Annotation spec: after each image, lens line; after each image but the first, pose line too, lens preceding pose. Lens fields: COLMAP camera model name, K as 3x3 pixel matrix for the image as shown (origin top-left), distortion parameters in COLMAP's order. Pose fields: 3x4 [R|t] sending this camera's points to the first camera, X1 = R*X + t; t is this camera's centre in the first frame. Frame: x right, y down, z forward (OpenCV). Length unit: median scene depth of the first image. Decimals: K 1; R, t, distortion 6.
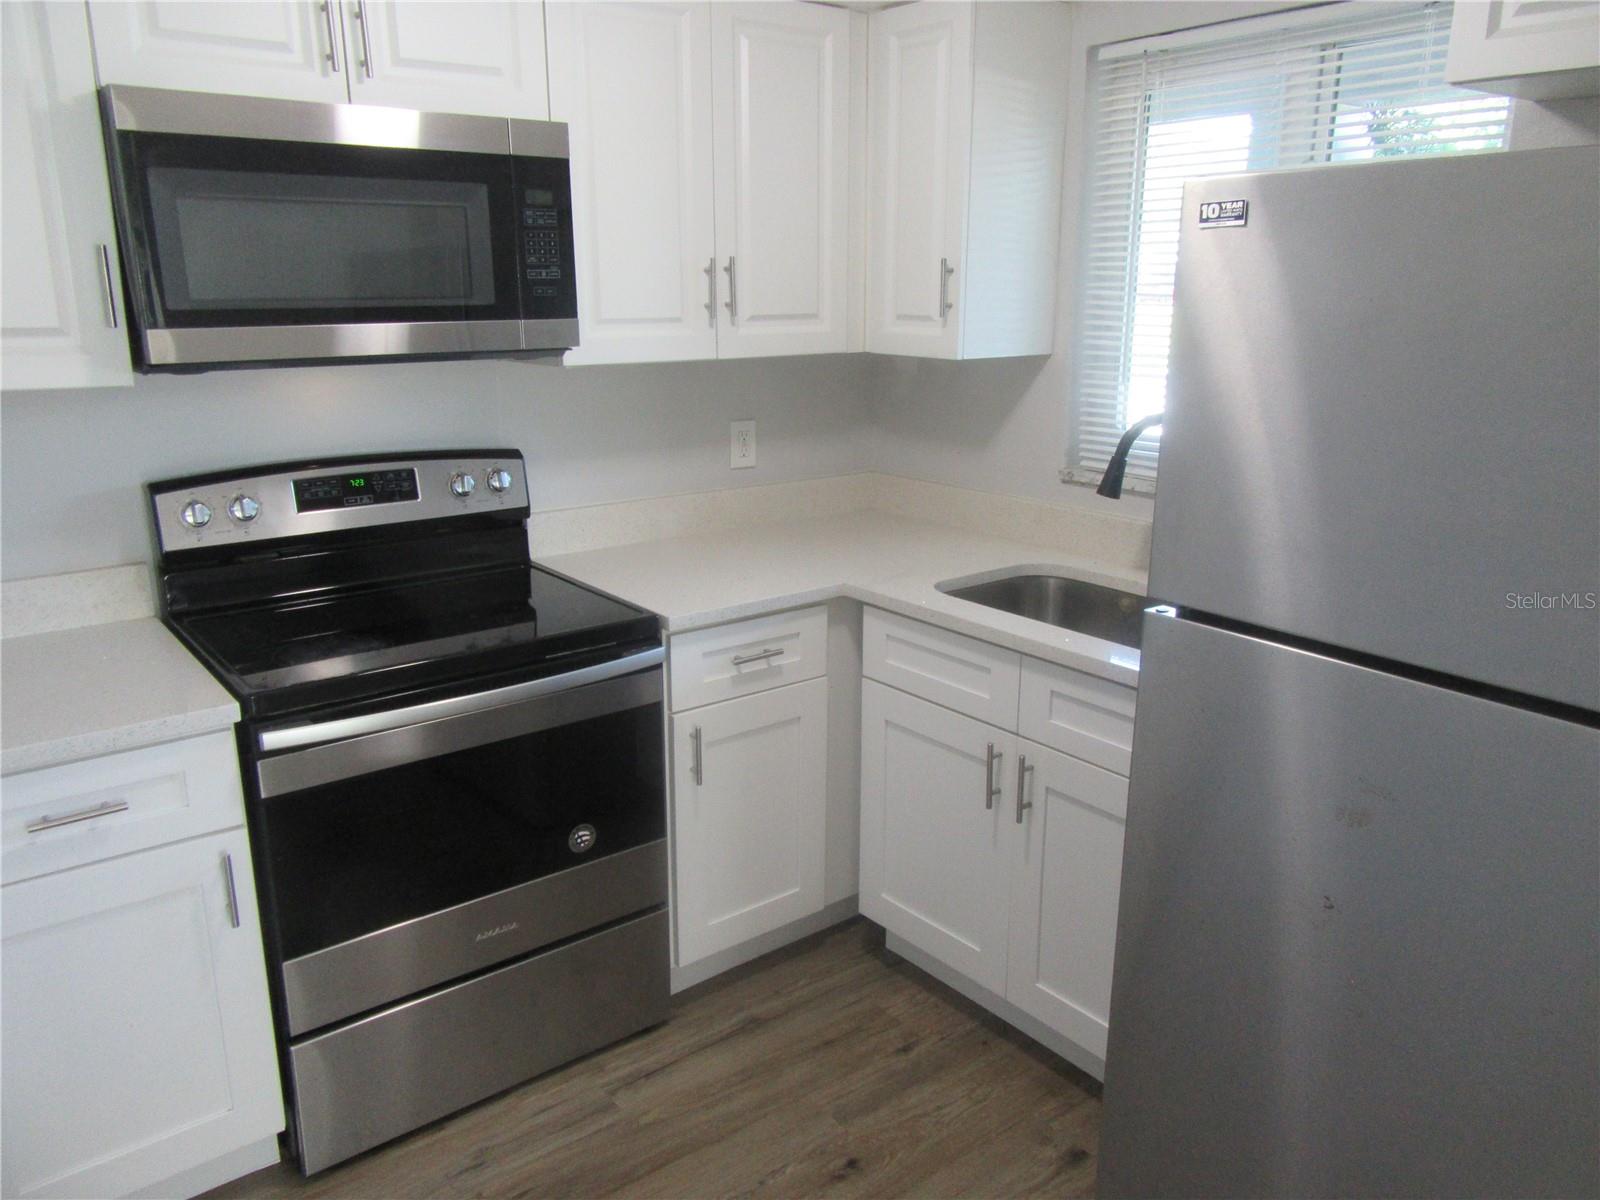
lens RADIAL K [[1193.6, 0, 790.9], [0, 1193.6, 594.7], [0, 0, 1]] dist [0.001221, 0.000405]
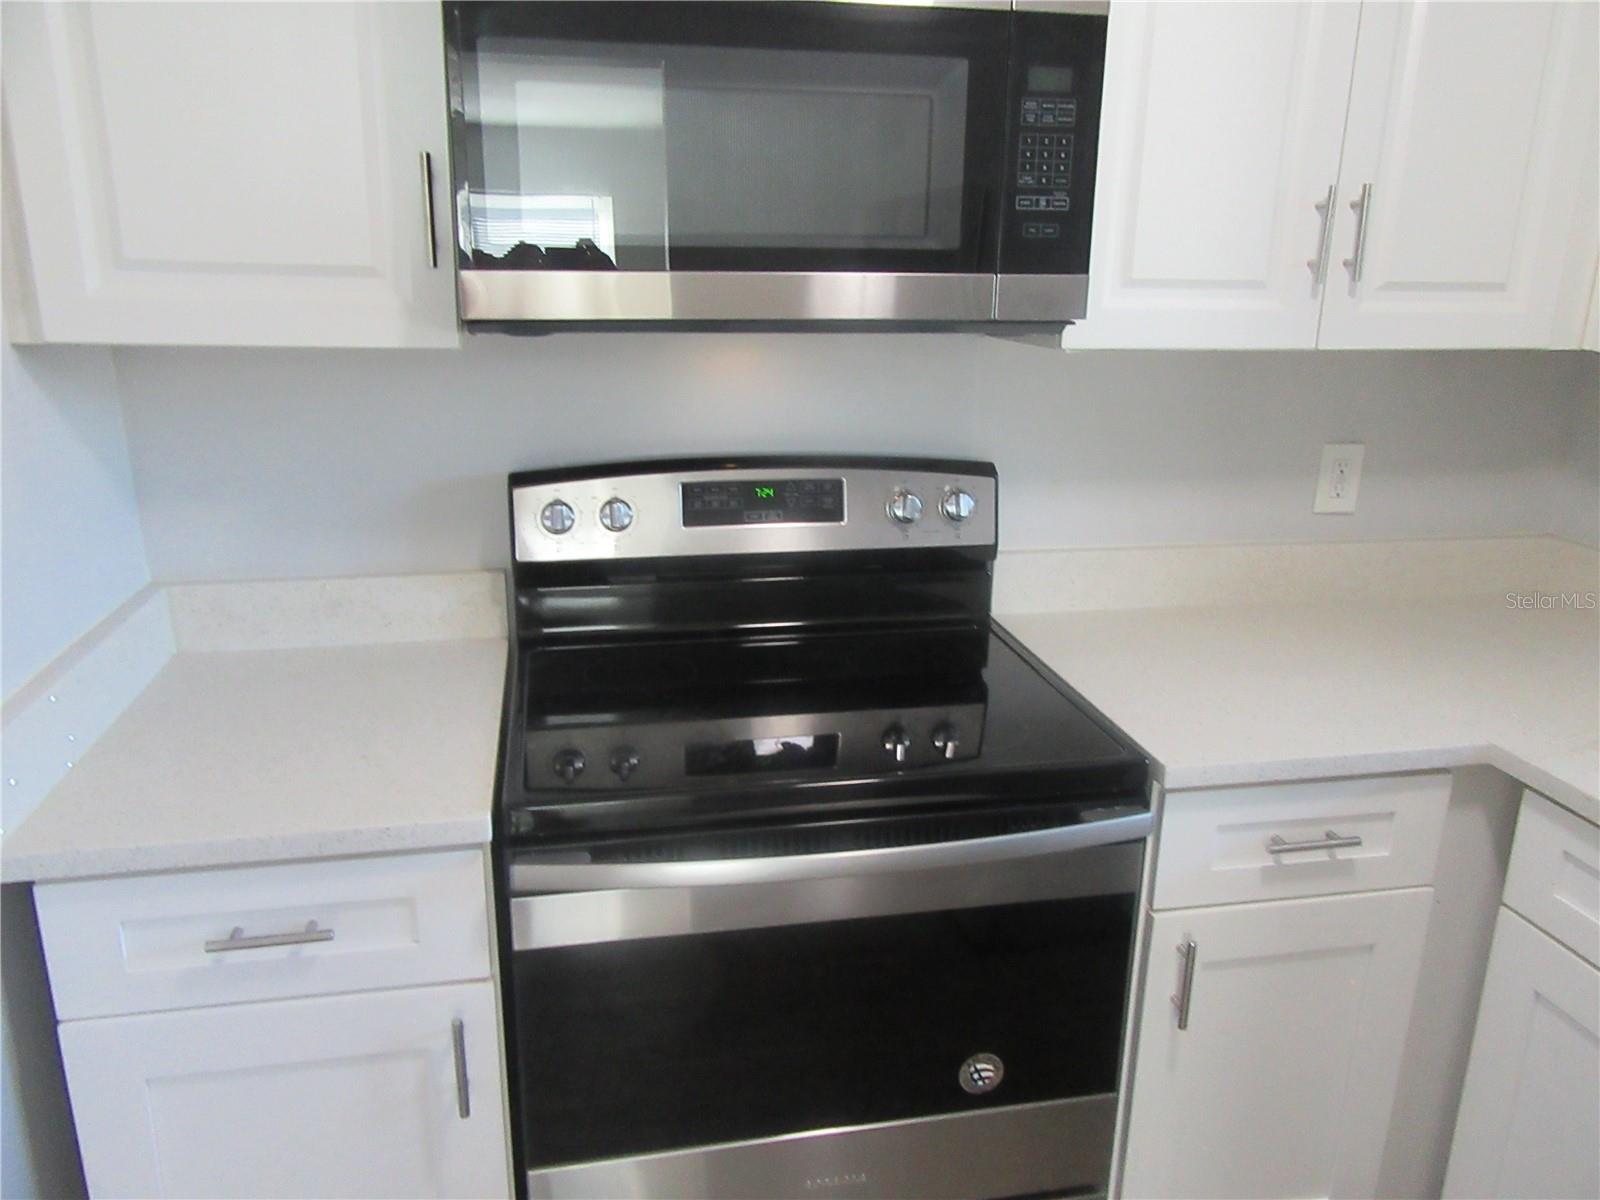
lens RADIAL K [[1193.6, 0, 796.8], [0, 1193.6, 597.1], [0, 0, 1]] dist [0.001221, 0.000405]
pose [[0.893768, 0.139876, -0.426161, -0.021630], [-0.129370, 0.990143, 0.053667, -0.071507], [0.429467, 0.007166, 0.903054, 0.339674]]
